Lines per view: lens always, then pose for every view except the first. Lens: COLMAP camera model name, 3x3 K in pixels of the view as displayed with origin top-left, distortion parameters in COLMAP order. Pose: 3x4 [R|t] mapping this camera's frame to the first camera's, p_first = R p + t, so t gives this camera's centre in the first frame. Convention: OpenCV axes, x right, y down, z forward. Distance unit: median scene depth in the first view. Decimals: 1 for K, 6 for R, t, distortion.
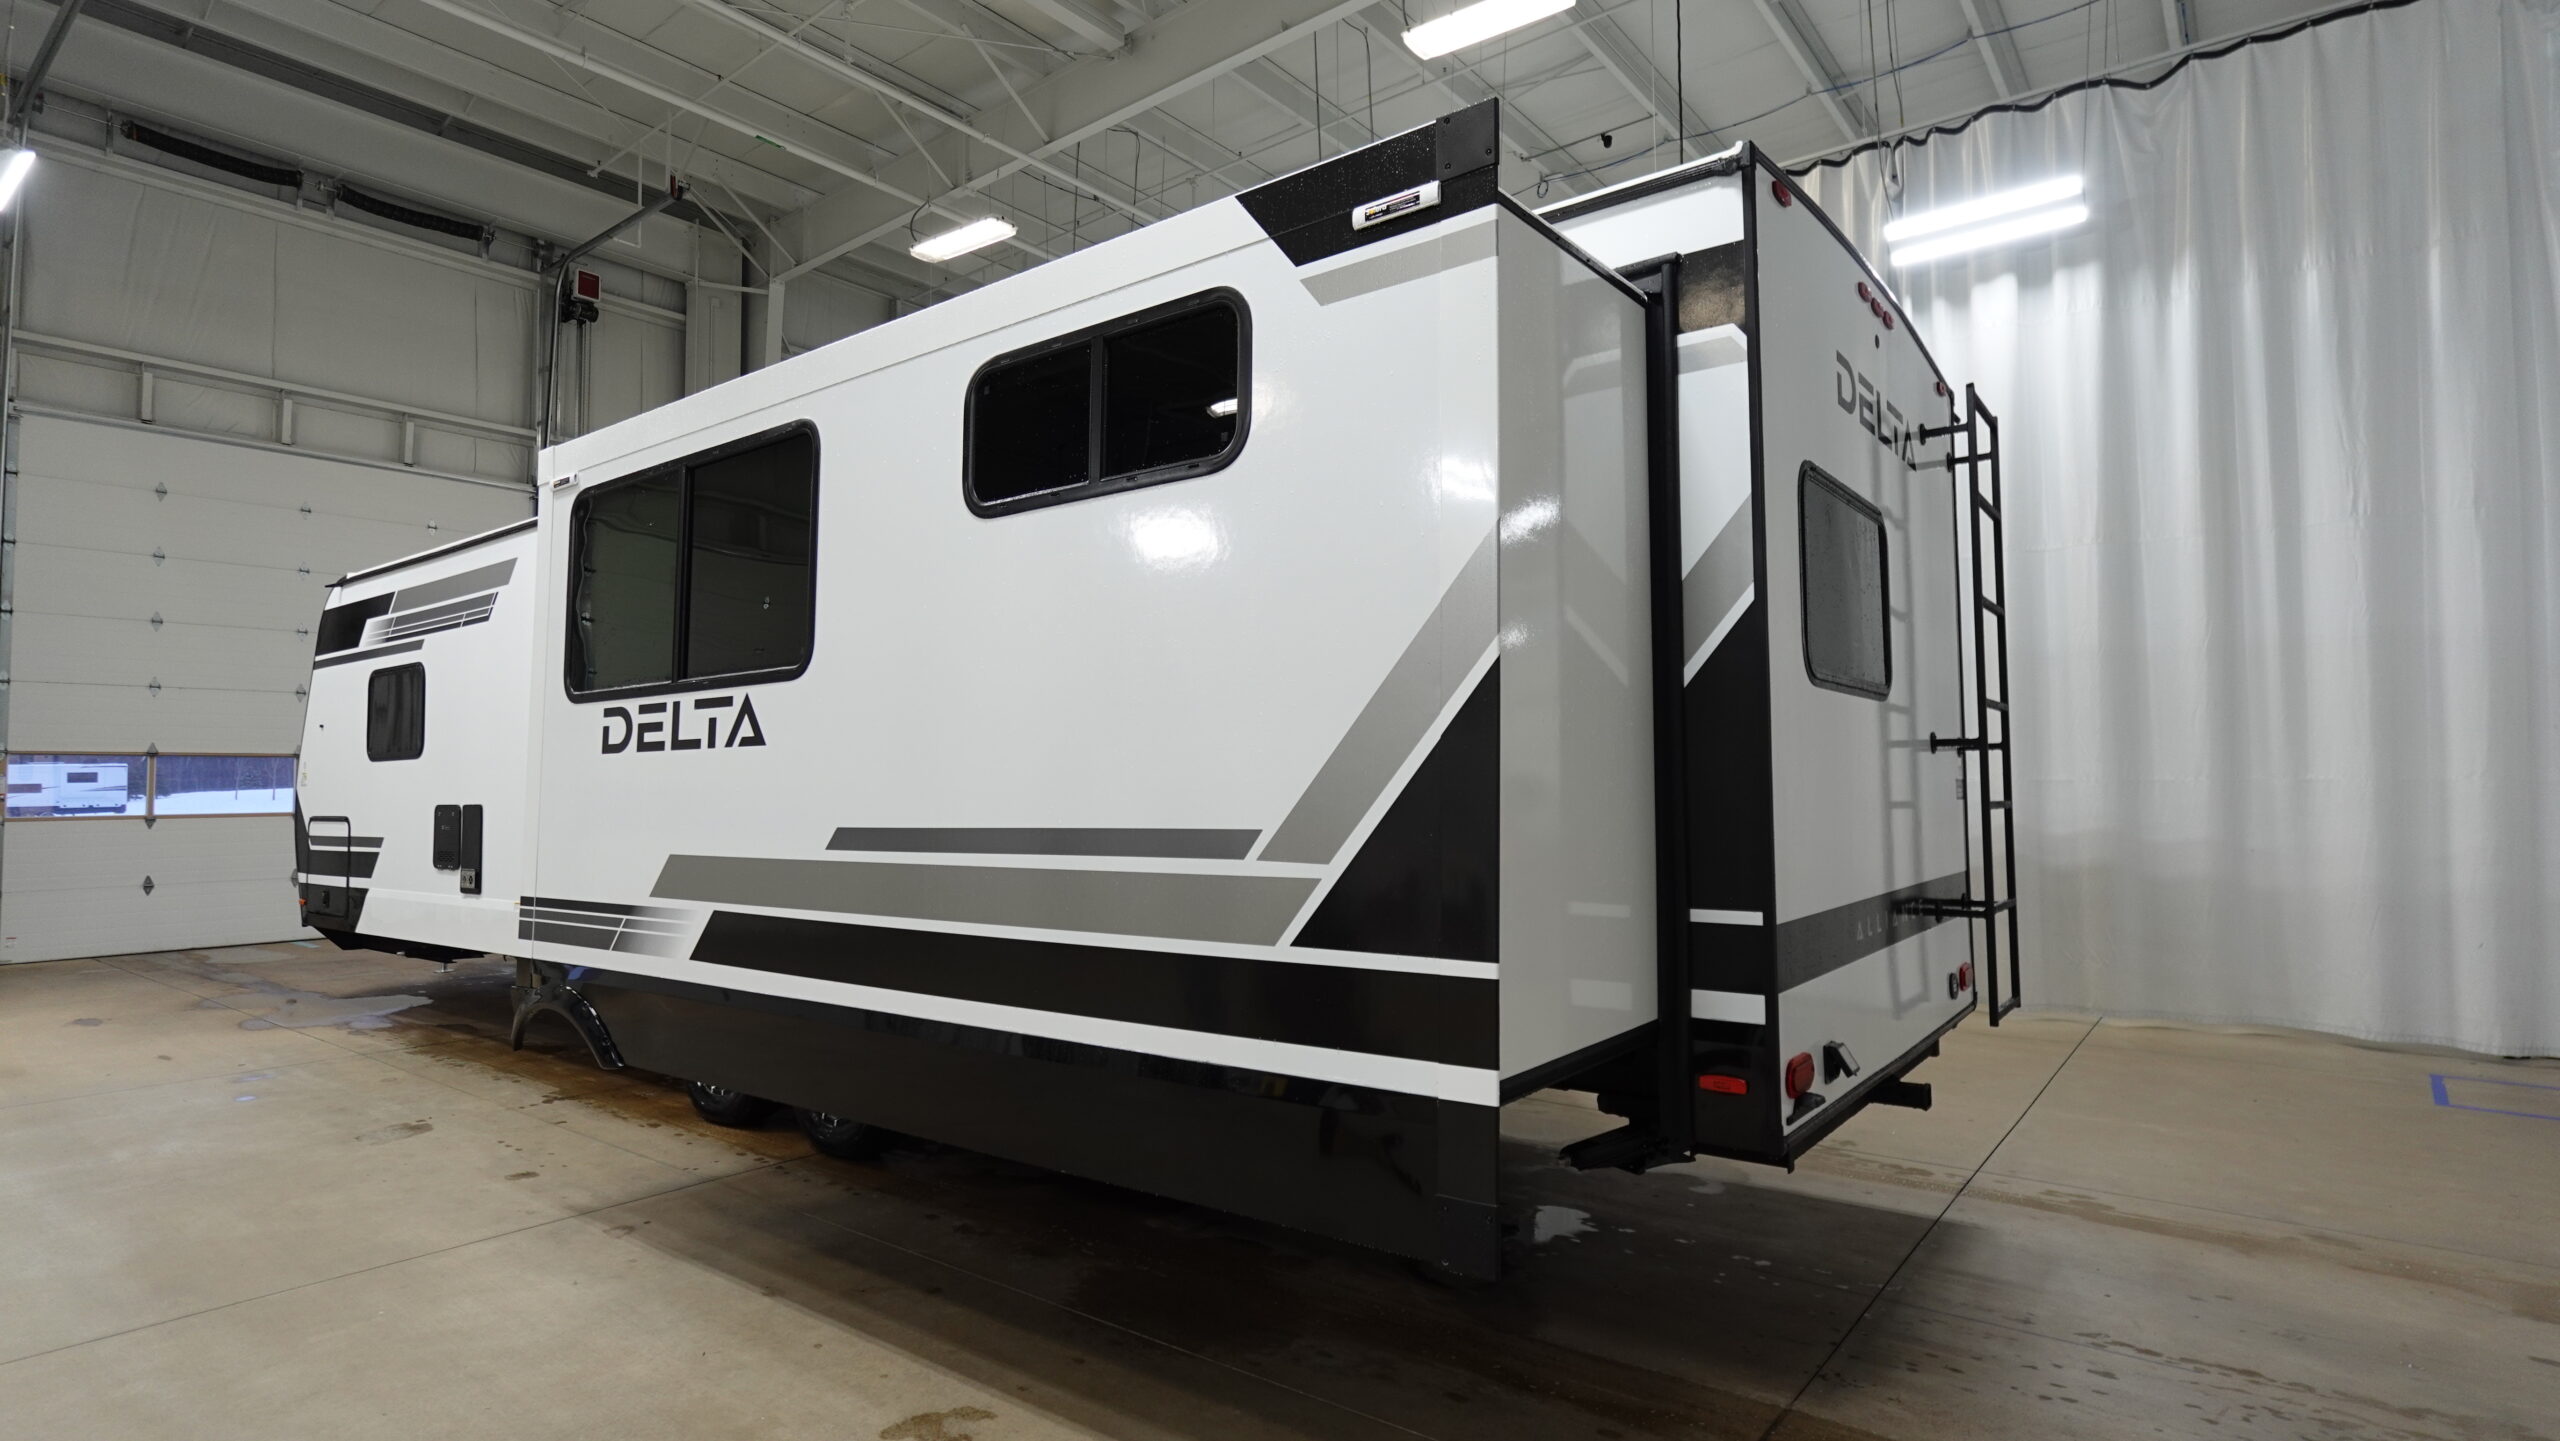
lens RADIAL K [[1296.2, 0, 1291.3], [0, 1296.2, 715.2], [0, 0, 1]] dist [-0.001070, -0.000559]
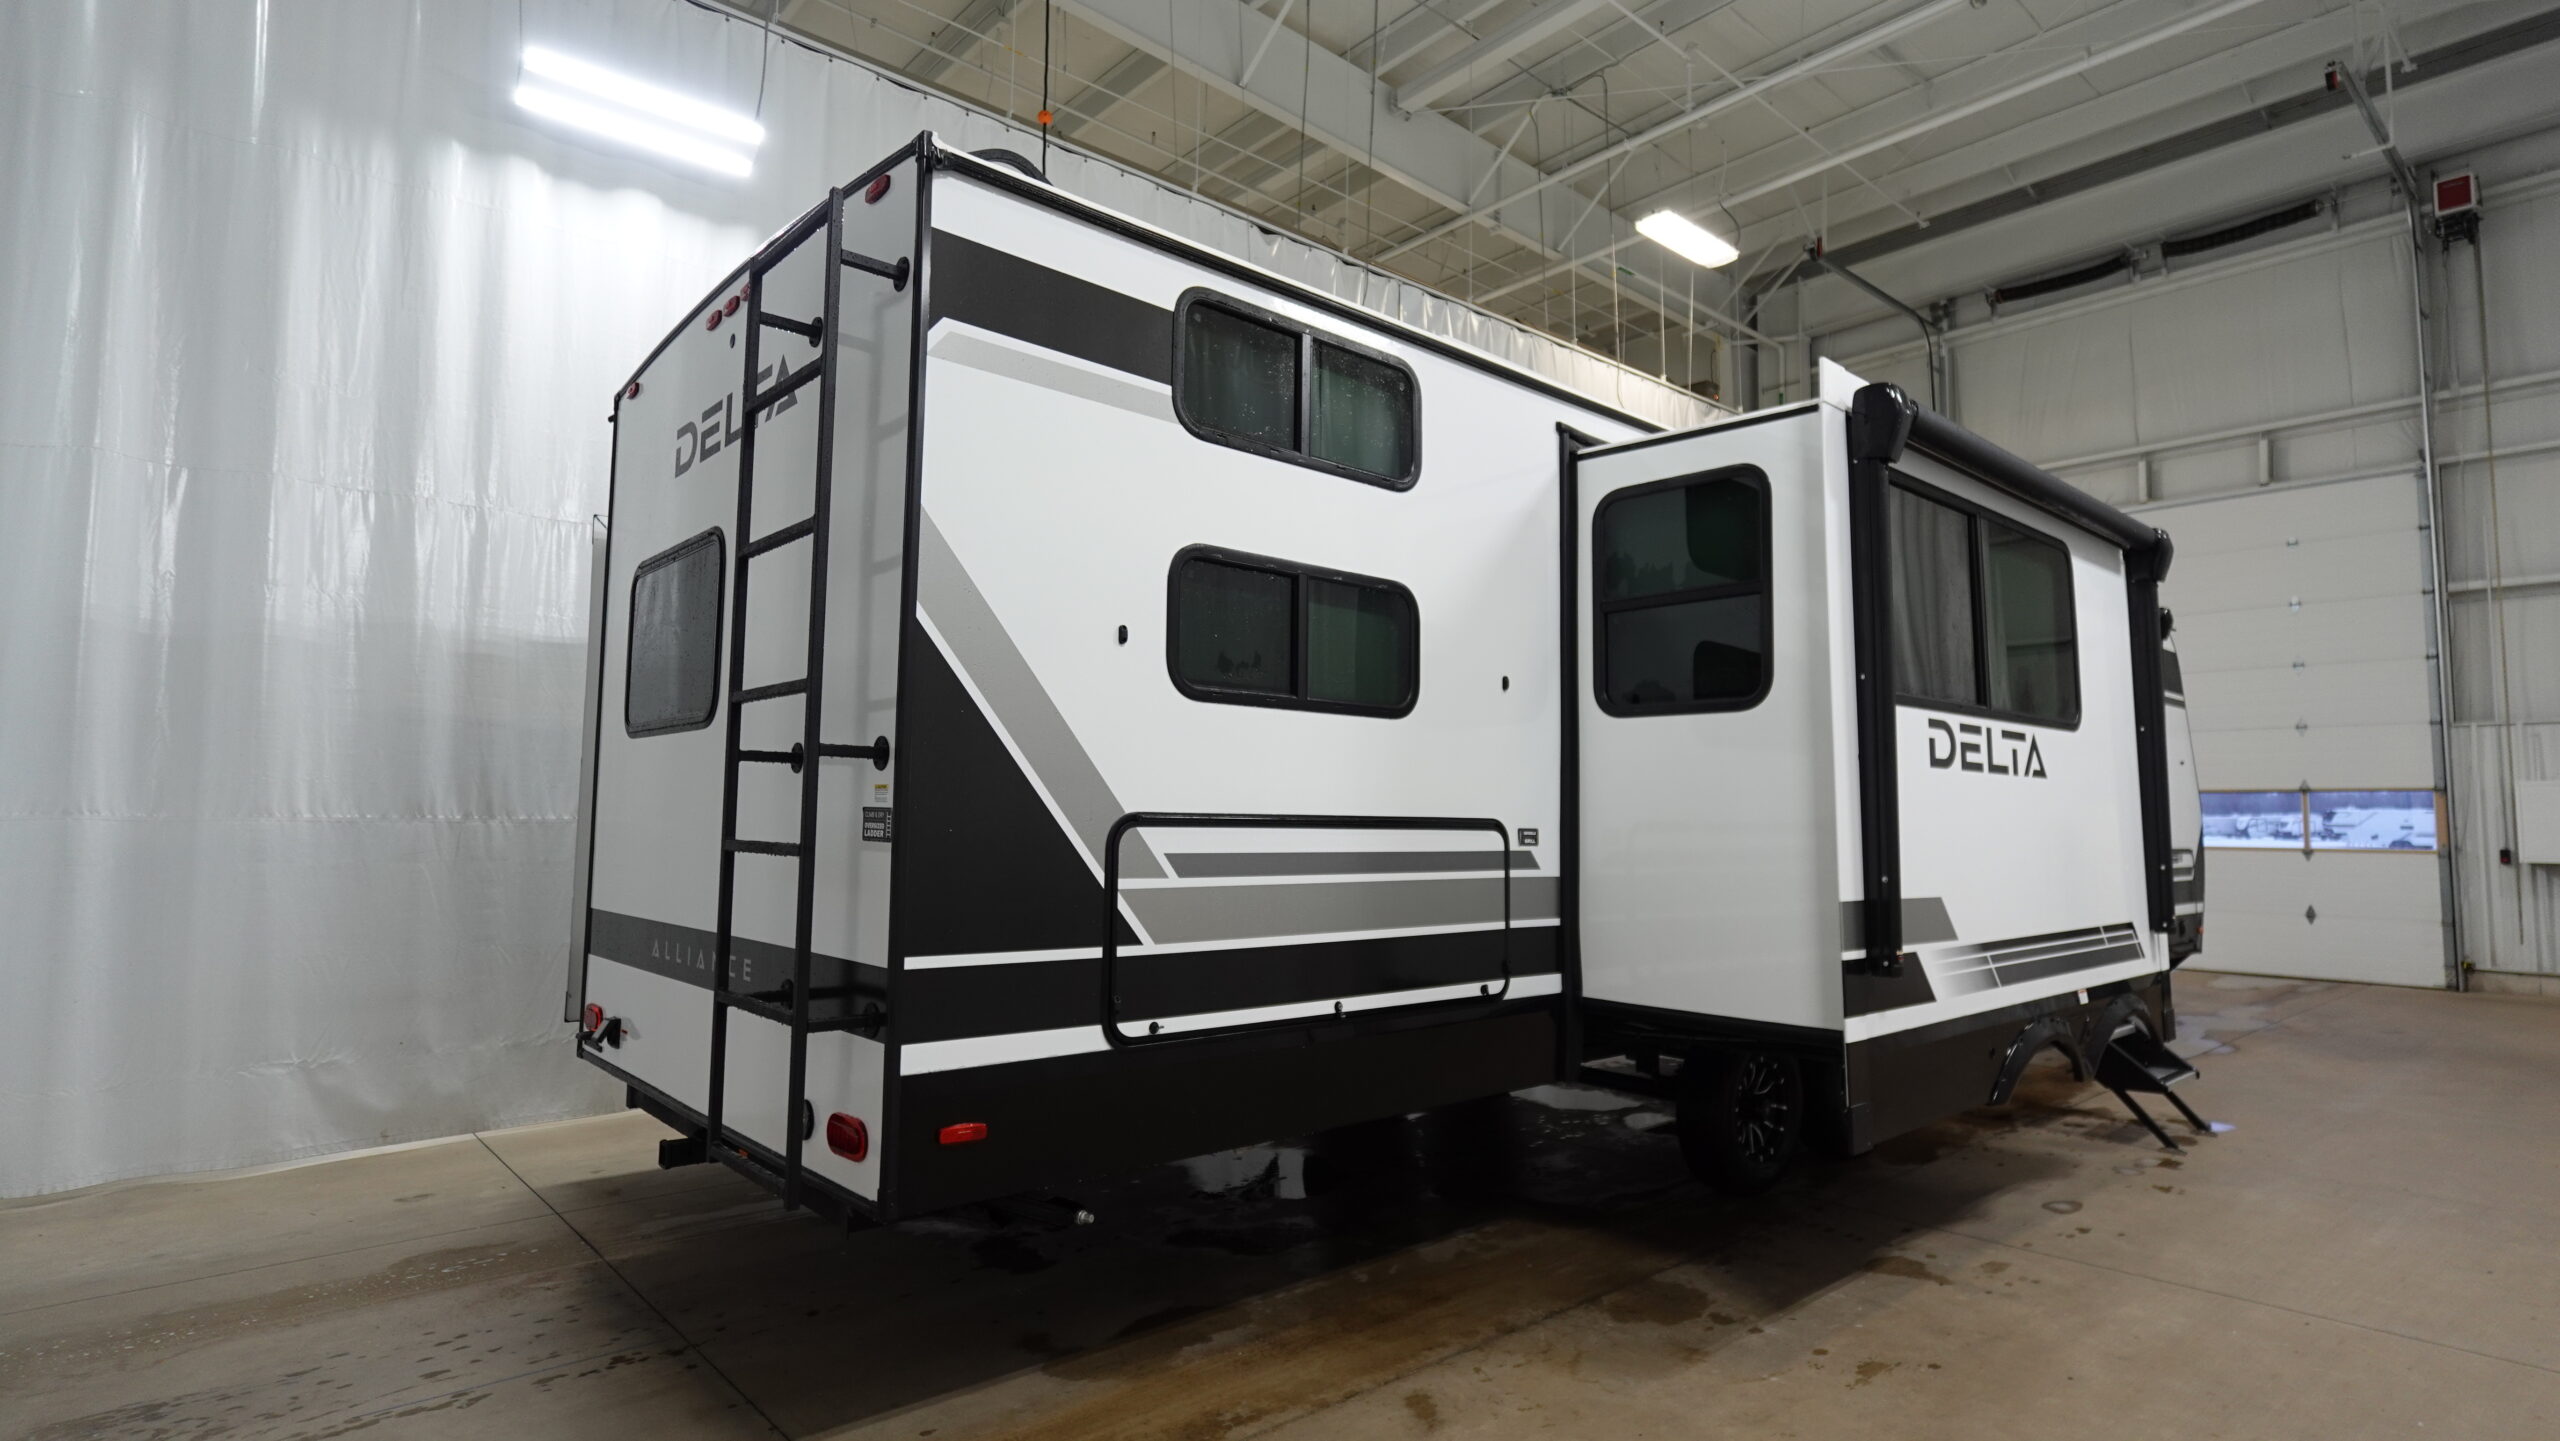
lens RADIAL K [[1296.2, 0, 1288.4], [0, 1296.2, 715.3], [0, 0, 1]] dist [-0.001070, -0.000559]
pose [[-0.193607, -0.073179, -0.978346, 0.425465], [0.046583, 0.995404, -0.083673, 0.025624], [0.979973, -0.061774, -0.189308, 0.520760]]
